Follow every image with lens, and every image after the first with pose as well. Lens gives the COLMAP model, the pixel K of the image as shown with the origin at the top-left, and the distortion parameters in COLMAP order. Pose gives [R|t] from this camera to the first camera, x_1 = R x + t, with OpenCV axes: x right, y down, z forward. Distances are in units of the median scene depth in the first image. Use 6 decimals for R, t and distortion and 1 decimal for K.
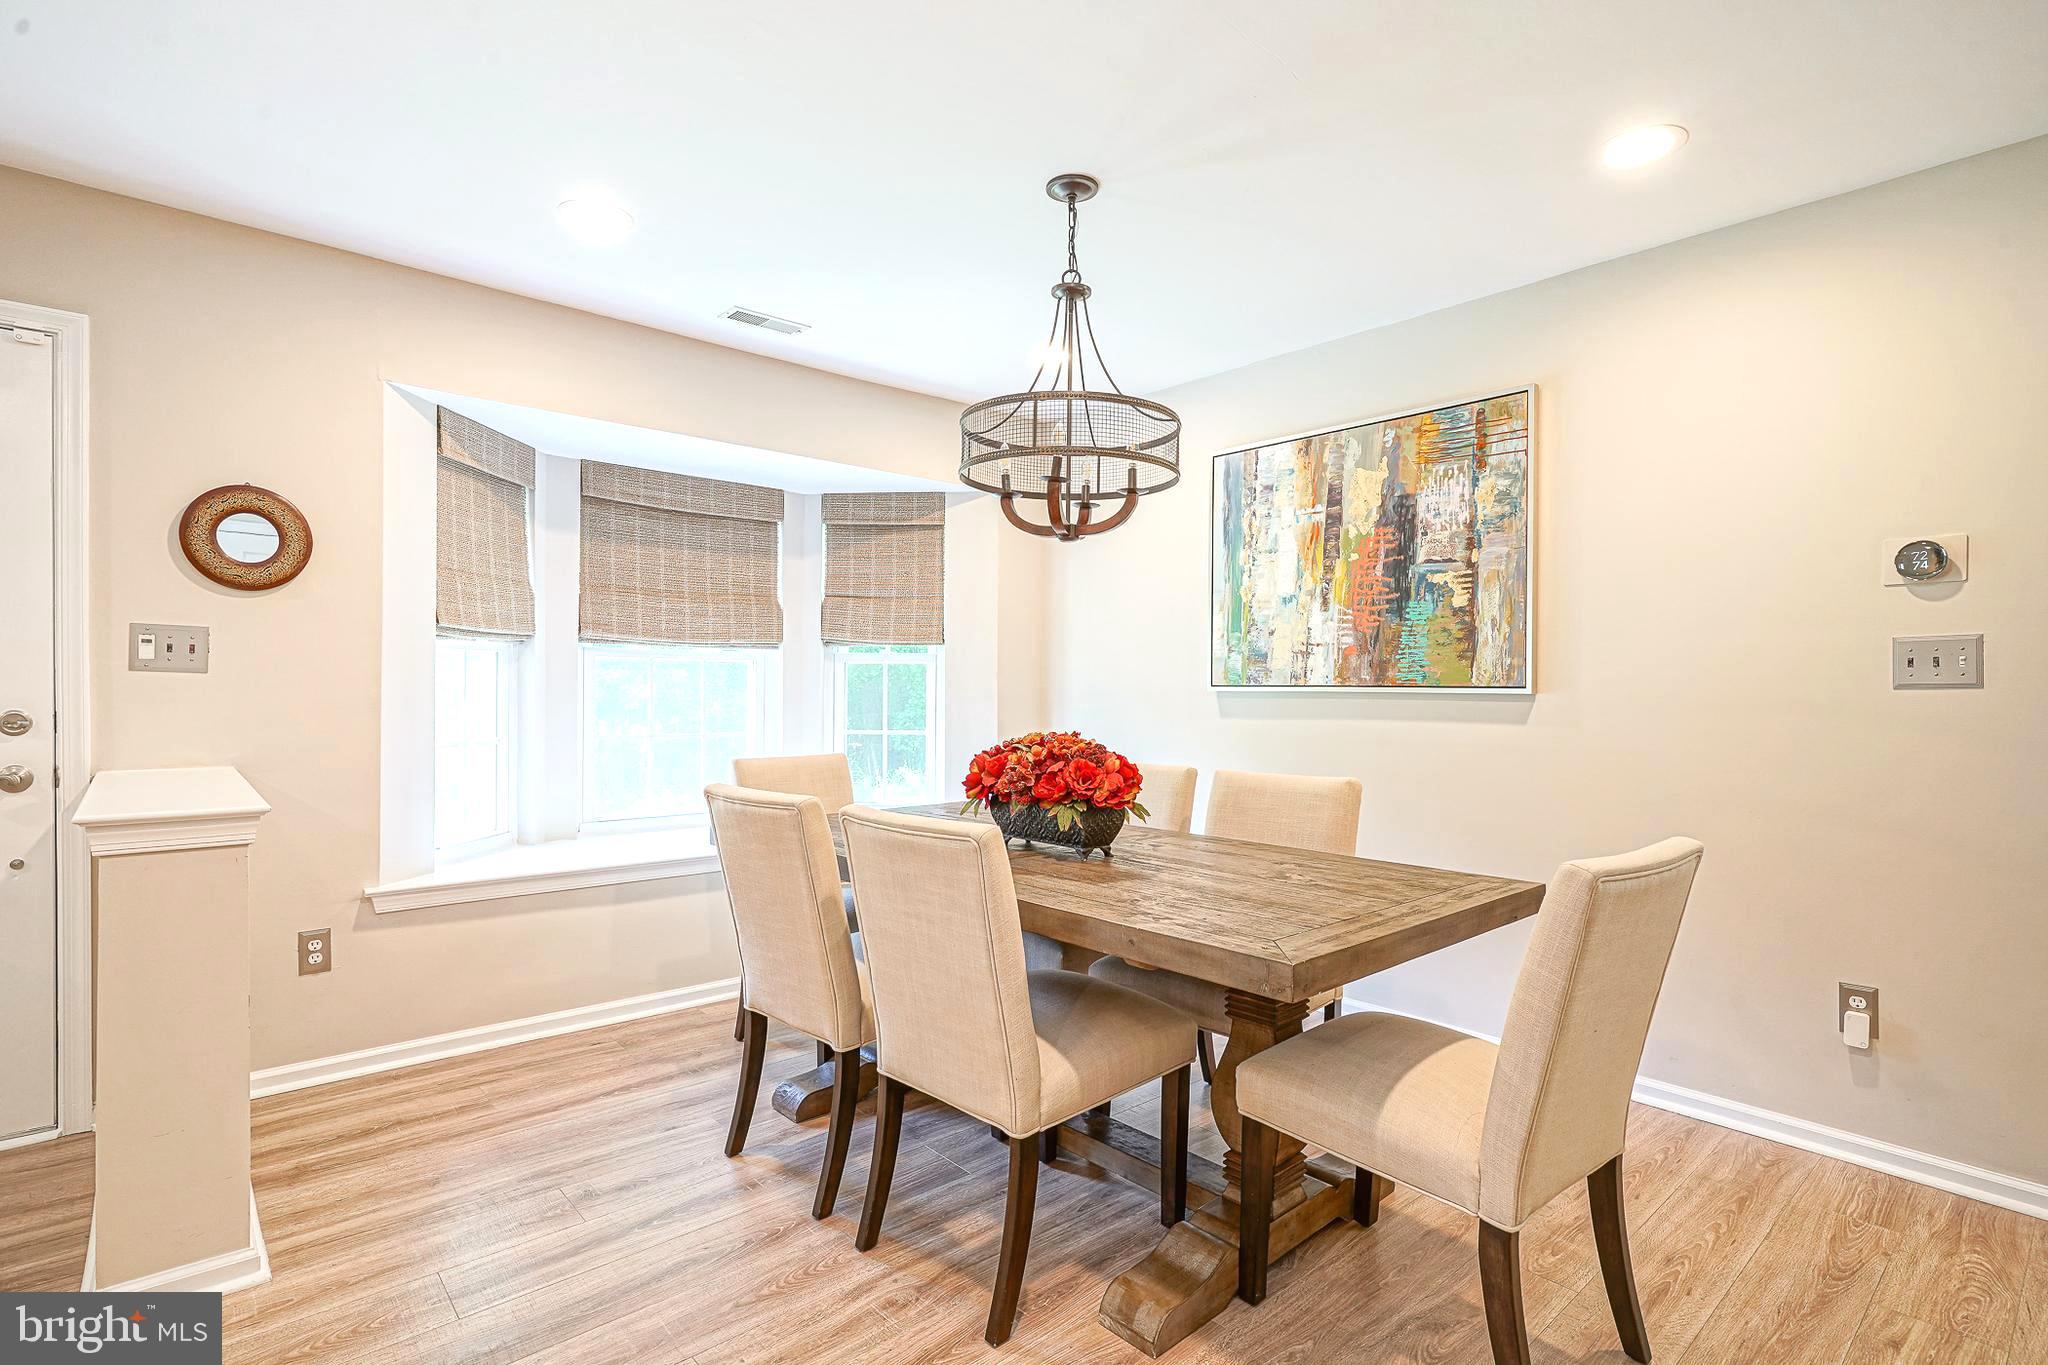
lens RADIAL K [[983.0, 0, 1030.3], [0, 983.0, 693.3], [0, 0, 1]] dist [-0.004326, 0.000345]
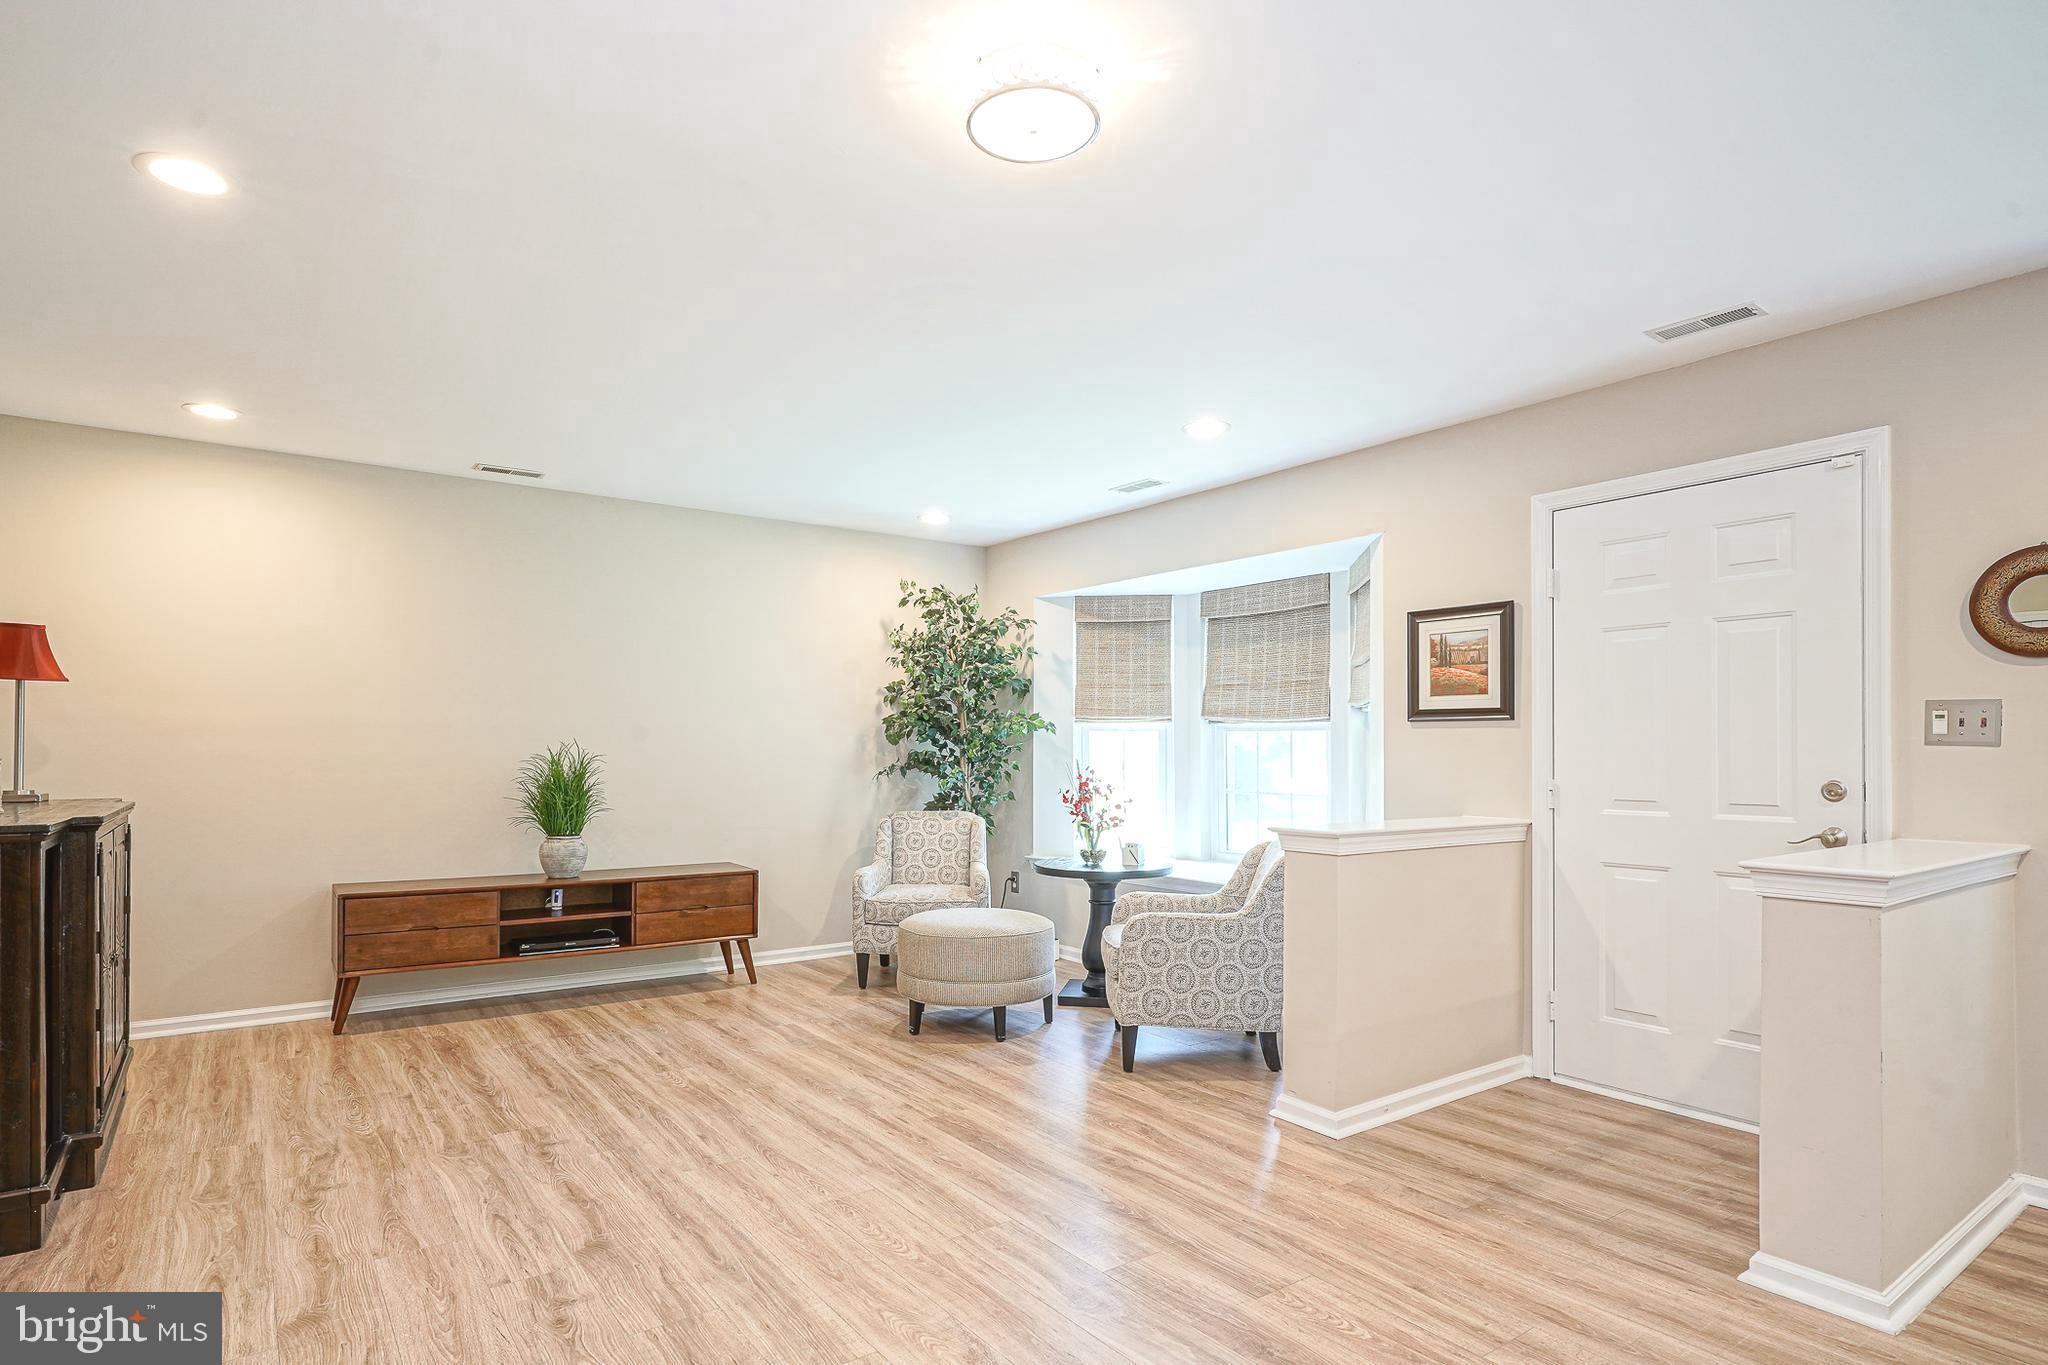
lens RADIAL K [[1103.1, 0, 1012.9], [0, 1103.1, 730.6], [0, 0, 1]] dist [-0.000044, -0.000266]
pose [[-0.100519, -0.026310, -0.994587, 0.296788], [-0.013527, 0.999594, -0.025075, 0.003433], [0.994843, 0.010933, -0.100834, 0.113466]]
